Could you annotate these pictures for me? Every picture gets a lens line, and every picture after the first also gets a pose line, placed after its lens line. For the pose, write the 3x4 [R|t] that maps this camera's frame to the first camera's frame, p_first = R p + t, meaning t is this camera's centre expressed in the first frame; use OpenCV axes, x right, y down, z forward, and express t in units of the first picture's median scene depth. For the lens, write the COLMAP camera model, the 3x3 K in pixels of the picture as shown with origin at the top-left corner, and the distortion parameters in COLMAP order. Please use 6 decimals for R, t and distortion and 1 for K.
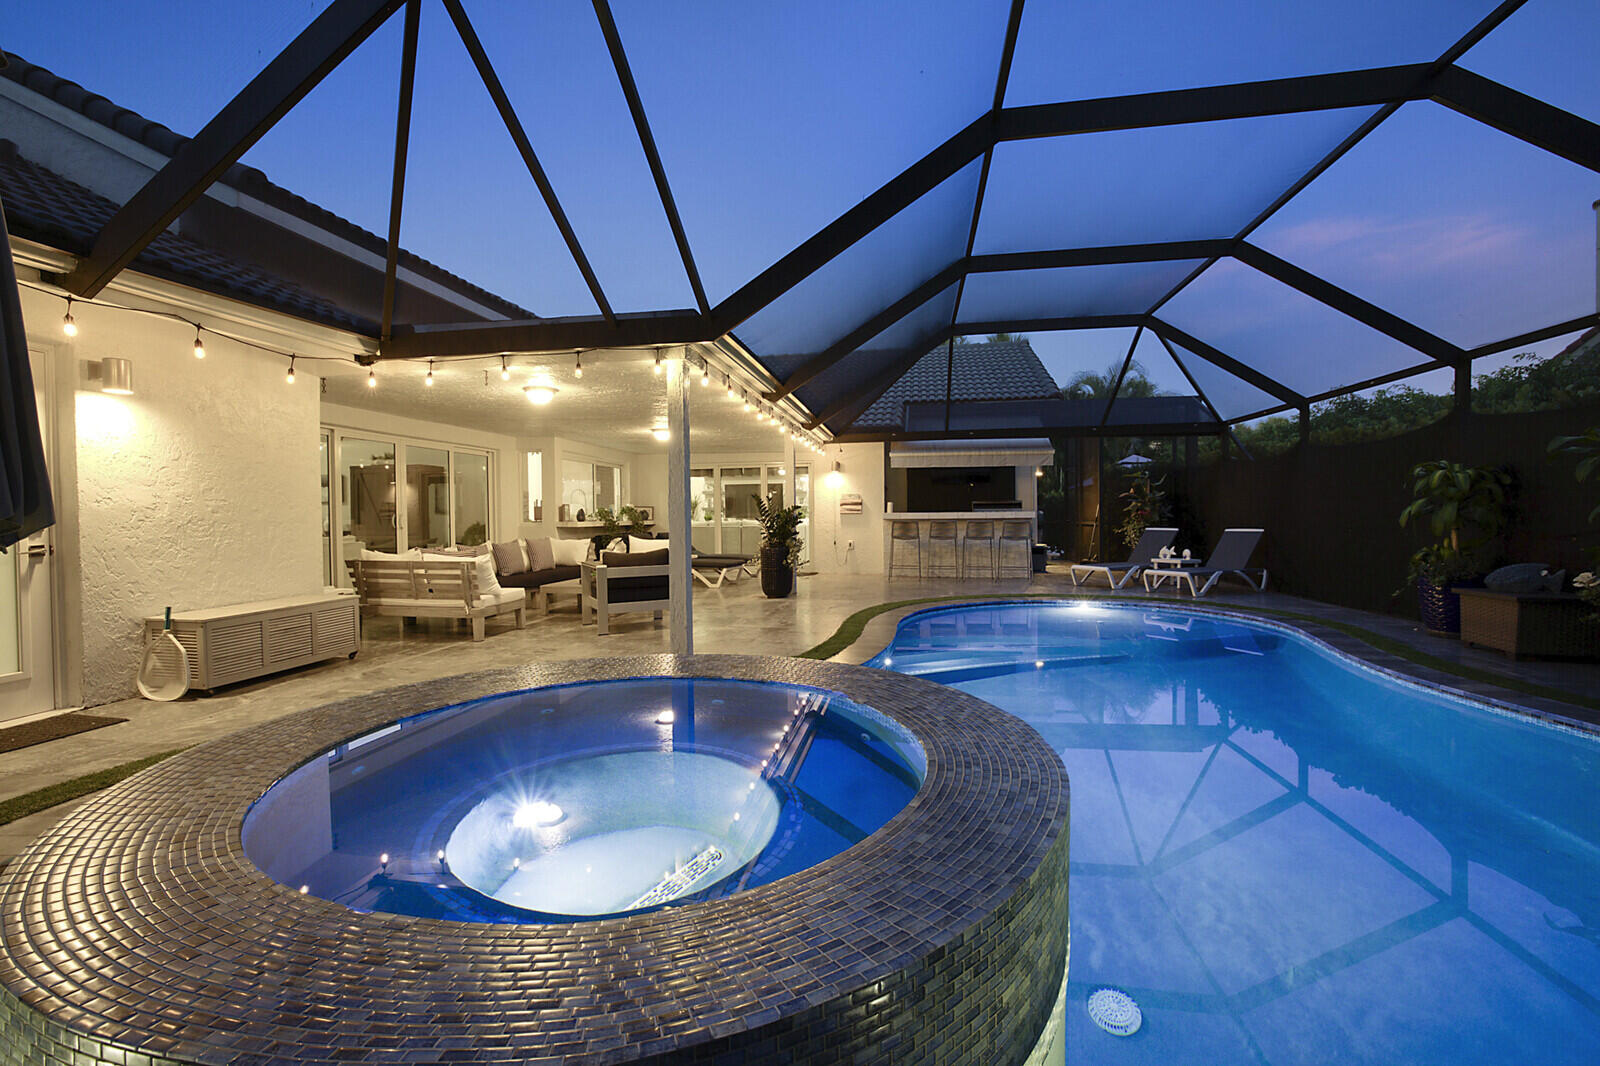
lens RADIAL K [[686.1, 0, 809.5], [0, 686.1, 532.6], [0, 0, 1]] dist [-0.028838, 0.009224]
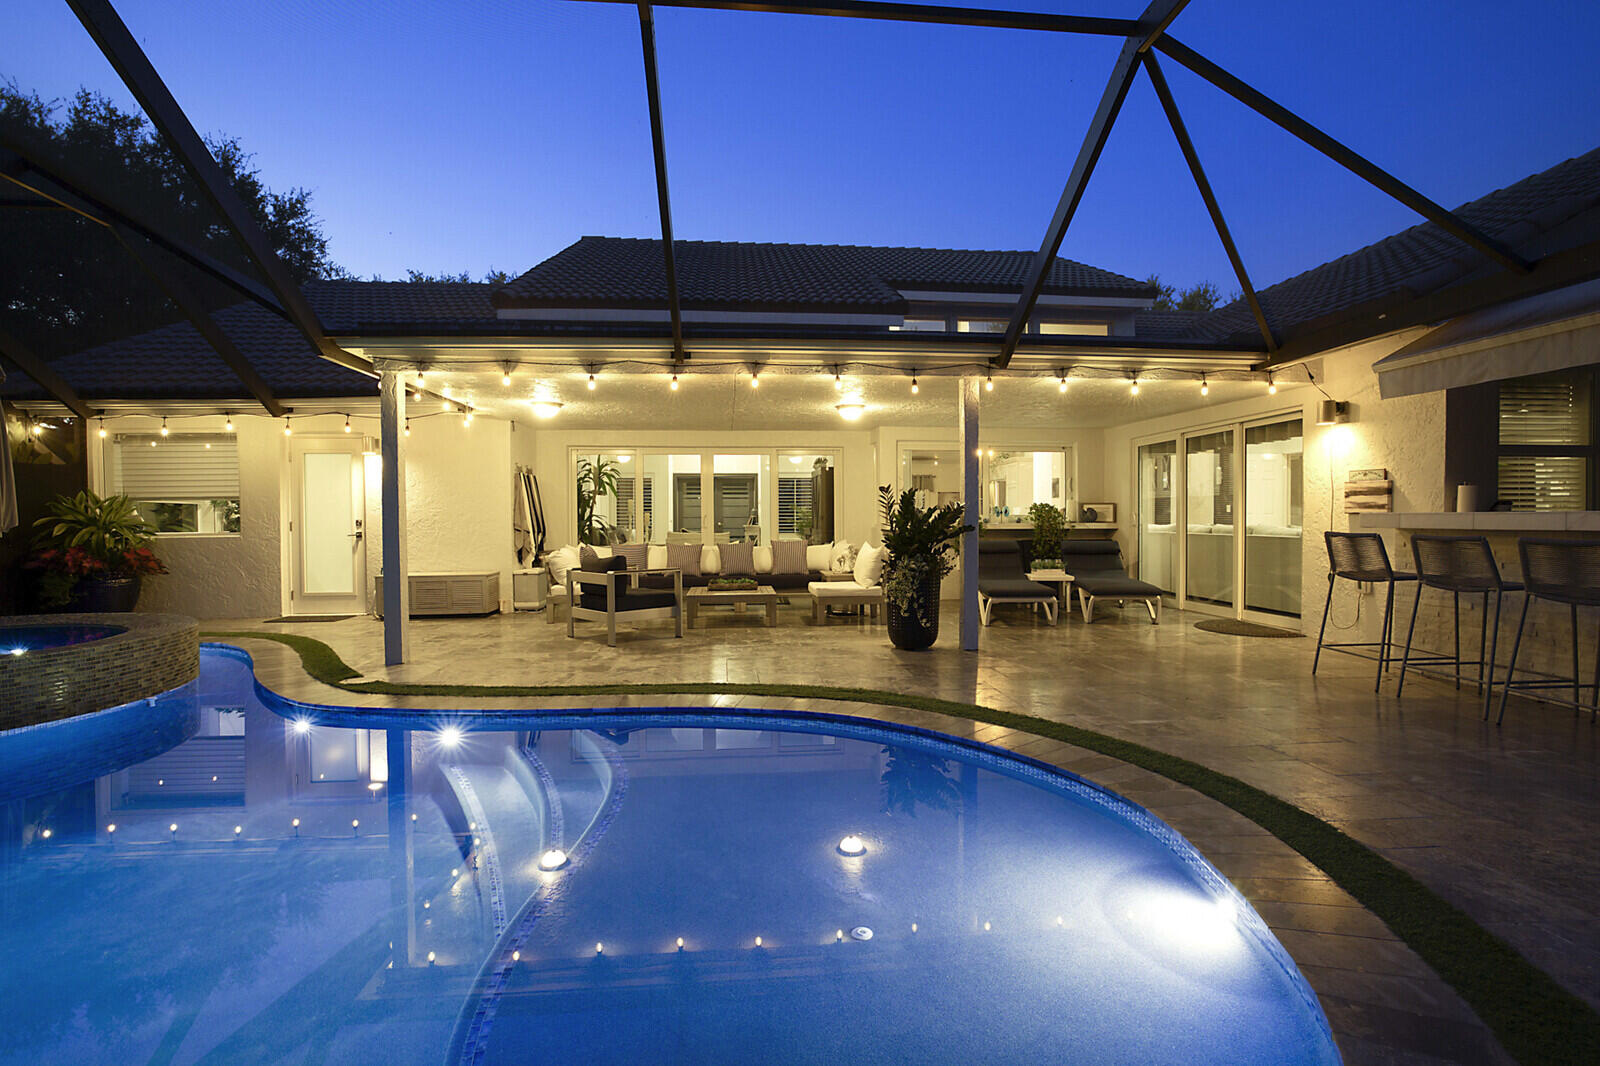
lens RADIAL K [[736.3, 0, 786.1], [0, 736.3, 542.5], [0, 0, 1]] dist [-0.015037, 0.001820]
pose [[0.248272, 0.037170, -0.967977, 0.885033], [-0.023257, 0.999204, 0.032404, -0.034850], [0.968411, 0.014467, 0.248939, 1.119239]]
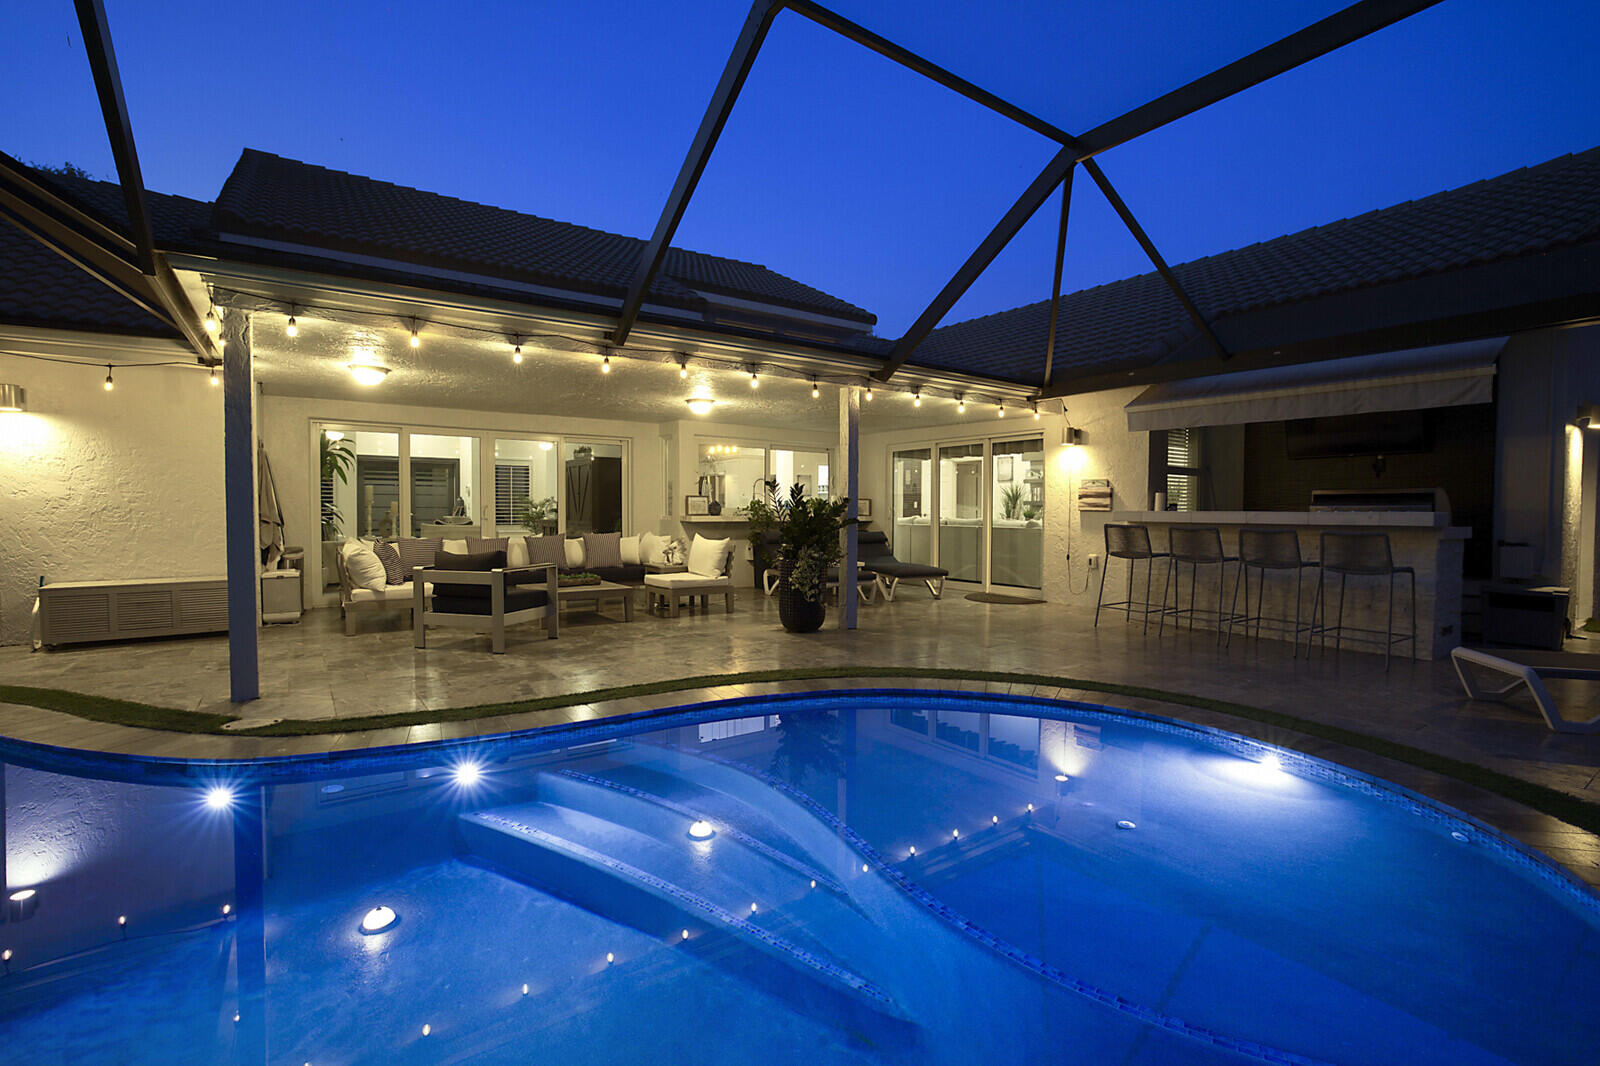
lens RADIAL K [[736.3, 0, 799.0], [0, 736.3, 541.7], [0, 0, 1]] dist [-0.015037, 0.001820]
pose [[0.697894, 0.041489, -0.714998, 0.728627], [-0.029452, 0.999139, 0.029229, -0.026008], [0.715595, 0.000660, 0.698515, 0.758612]]
